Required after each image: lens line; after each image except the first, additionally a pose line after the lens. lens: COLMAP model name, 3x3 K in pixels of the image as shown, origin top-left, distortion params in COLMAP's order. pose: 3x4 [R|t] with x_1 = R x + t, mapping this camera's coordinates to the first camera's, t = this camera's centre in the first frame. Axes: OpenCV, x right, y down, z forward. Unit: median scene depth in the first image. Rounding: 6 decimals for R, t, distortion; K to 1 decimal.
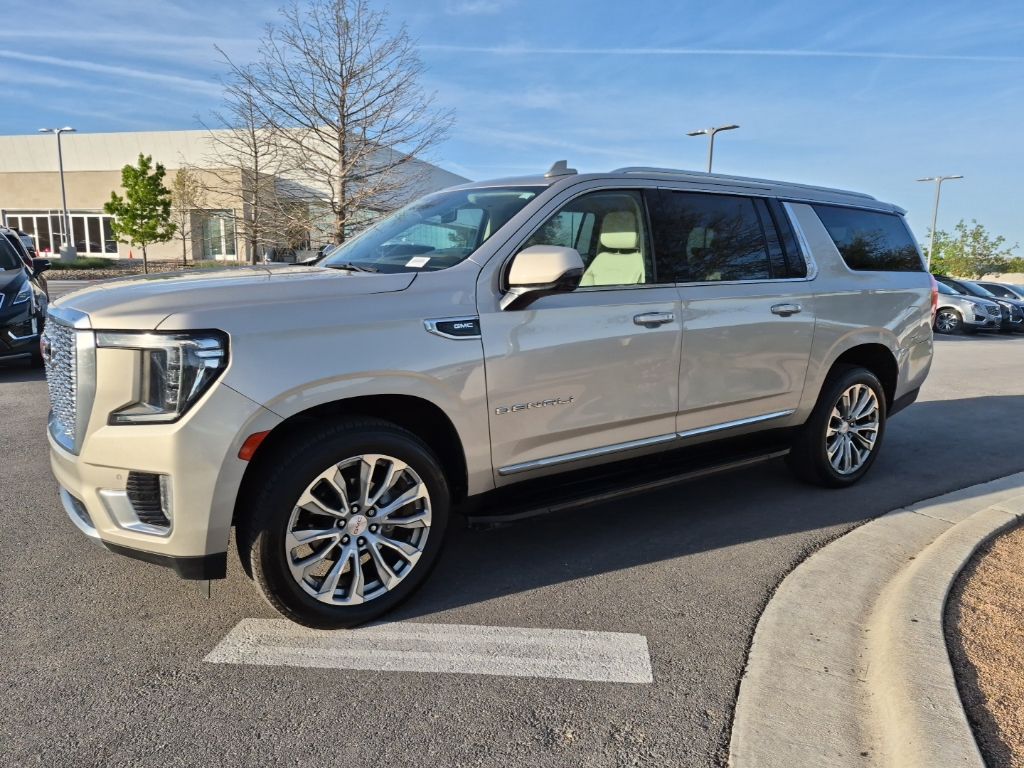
lens RADIAL K [[713.8, 0, 505.7], [0, 713.8, 376.3], [0, 0, 1]] dist [0.069734, -0.059158]
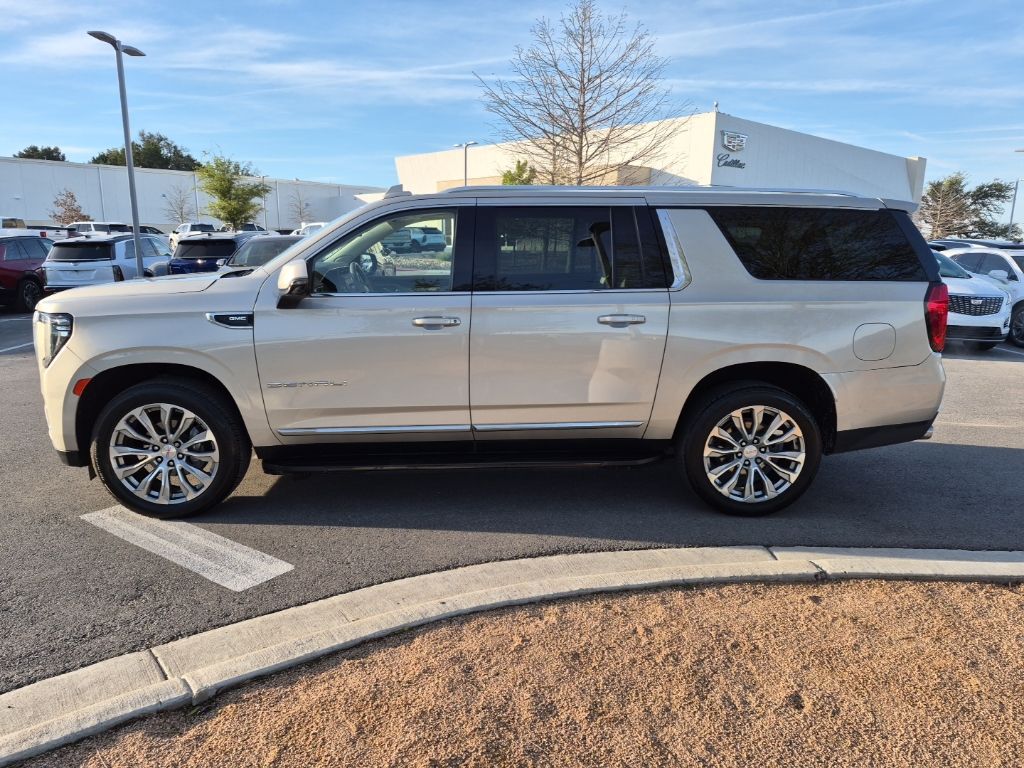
lens RADIAL K [[713.8, 0, 508.1], [0, 713.8, 382.9], [0, 0, 1]] dist [0.069734, -0.059158]
pose [[0.847875, 0.095319, -0.521557, 0.955797], [-0.081216, 0.995447, 0.049895, -0.051826], [0.523938, 0.000054, 0.851756, 0.089791]]
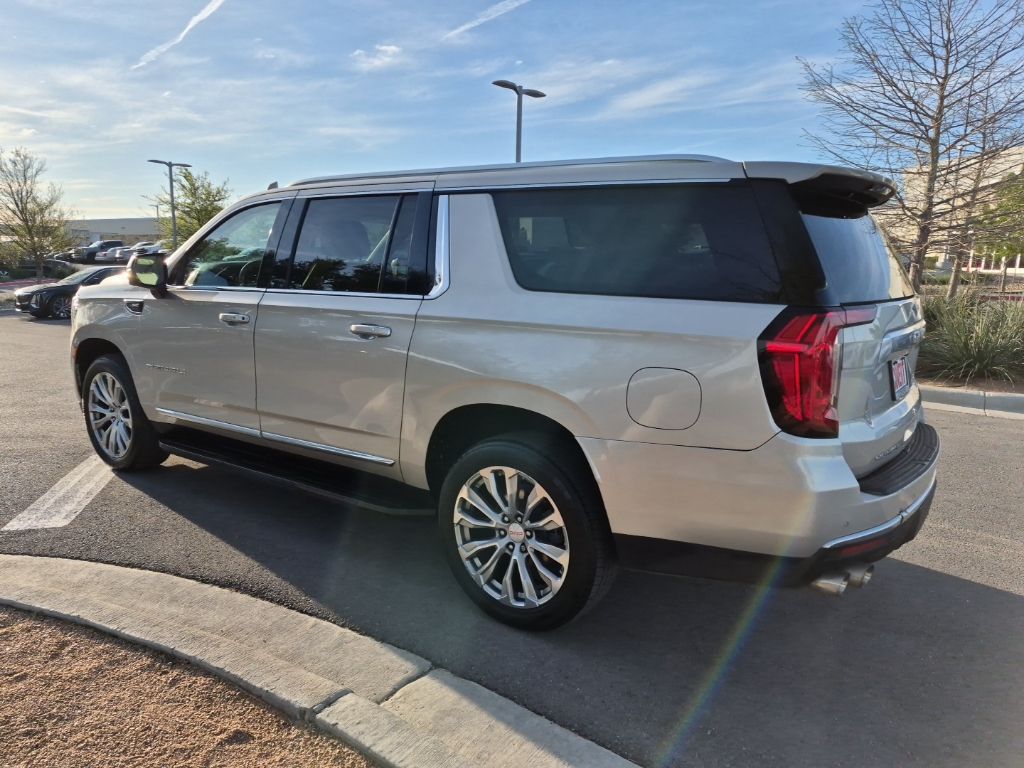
lens RADIAL K [[713.8, 0, 513.9], [0, 713.8, 378.4], [0, 0, 1]] dist [0.069734, -0.059158]
pose [[0.323409, 0.148002, -0.934613, 1.475787], [-0.167305, 0.981076, 0.097466, -0.178308], [0.931351, 0.124844, 0.342051, 1.080781]]
